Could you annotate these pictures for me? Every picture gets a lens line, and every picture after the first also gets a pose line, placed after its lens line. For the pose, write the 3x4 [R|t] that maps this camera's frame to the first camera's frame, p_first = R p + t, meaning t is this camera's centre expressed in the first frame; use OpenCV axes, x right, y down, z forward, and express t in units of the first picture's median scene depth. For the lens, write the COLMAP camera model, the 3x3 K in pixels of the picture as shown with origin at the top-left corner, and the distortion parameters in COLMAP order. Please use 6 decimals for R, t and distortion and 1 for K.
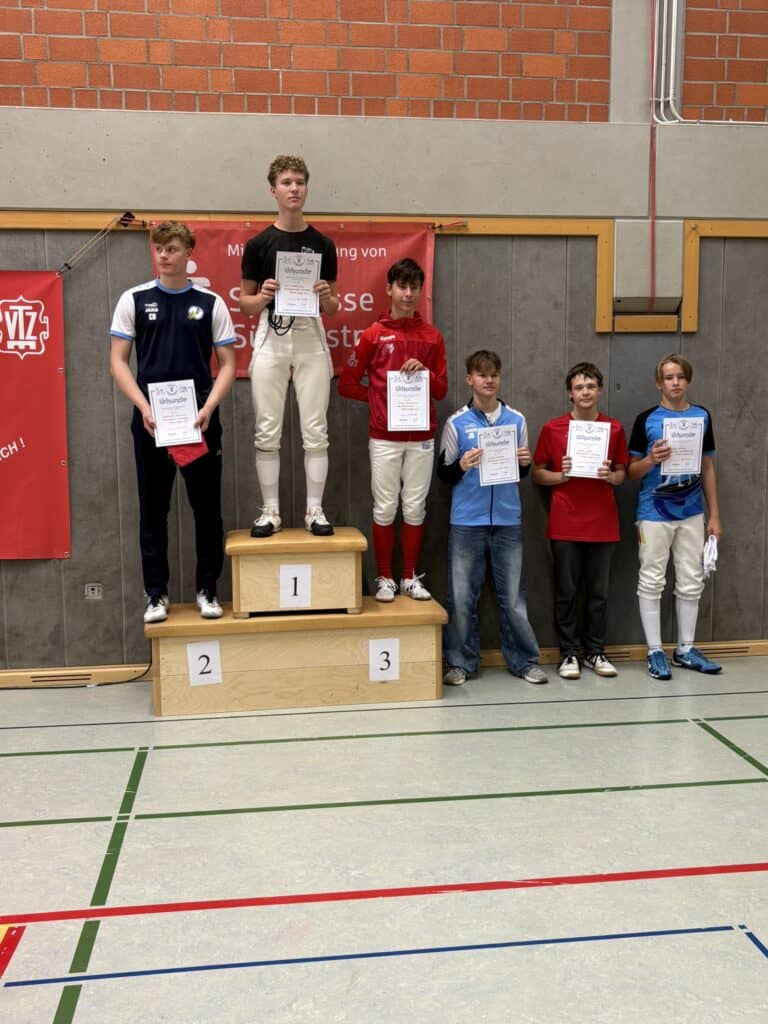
lens RADIAL K [[994.5, 0, 379.7], [0, 994.5, 524.4], [0, 0, 1]] dist [0.036106, -0.020718]
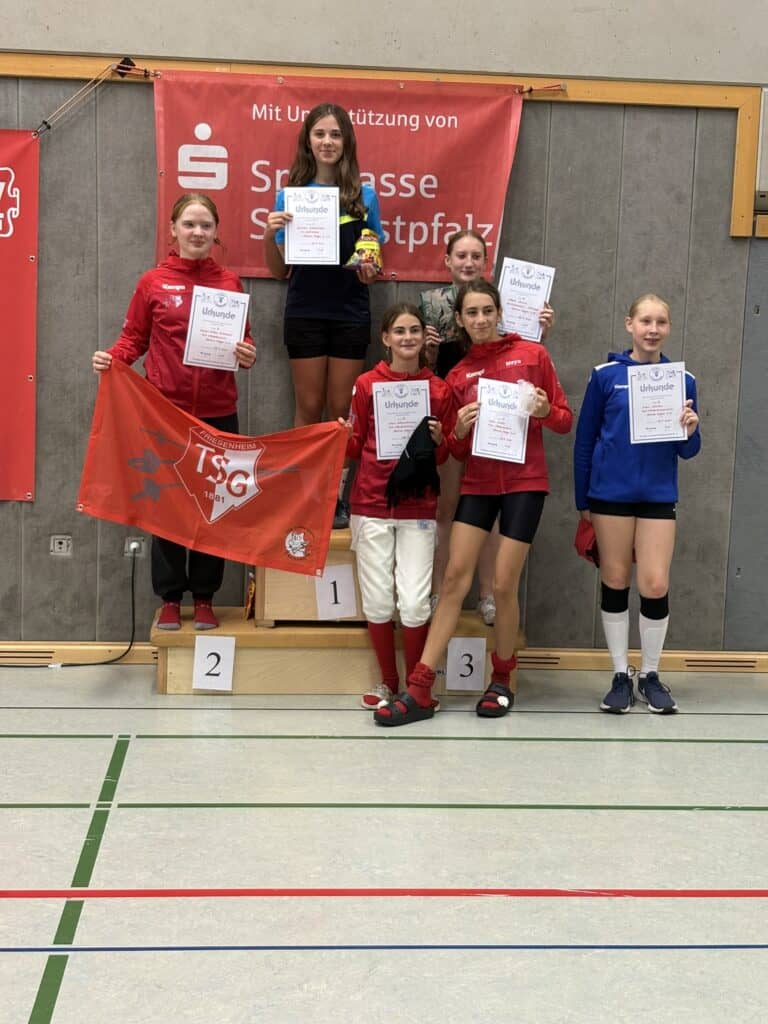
lens RADIAL K [[1403.3, 0, 384.0], [0, 1403.3, 512.0], [0, 0, 1]] dist [0.179612, -0.646733]
pose [[0.998237, 0.046090, -0.037392, 0.006907], [-0.045557, 0.998849, 0.014984, 0.019611], [0.038040, -0.013254, 0.999188, -0.141160]]
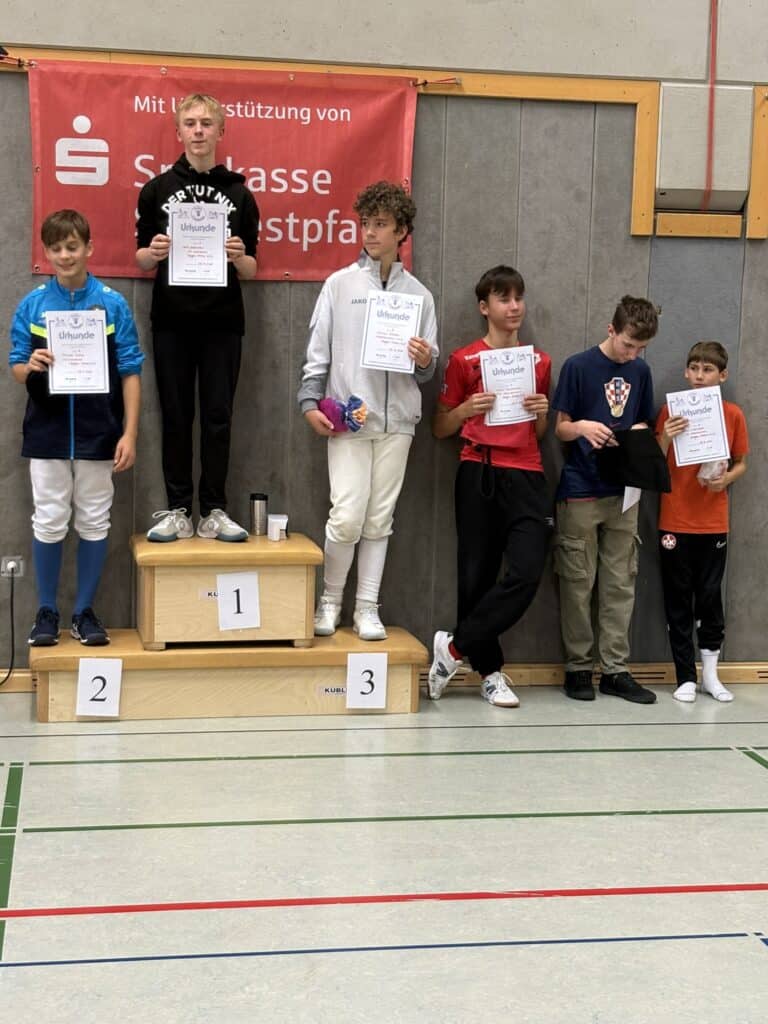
lens RADIAL K [[1540.7, 0, 384.0], [0, 1540.7, 512.0], [0, 0, 1]] dist [0.076929, -0.223094]
pose [[0.998408, 0.028755, 0.048532, -0.023398], [-0.028670, 0.999586, -0.002432, 0.031688], [-0.048581, 0.001037, 0.998819, -0.207020]]
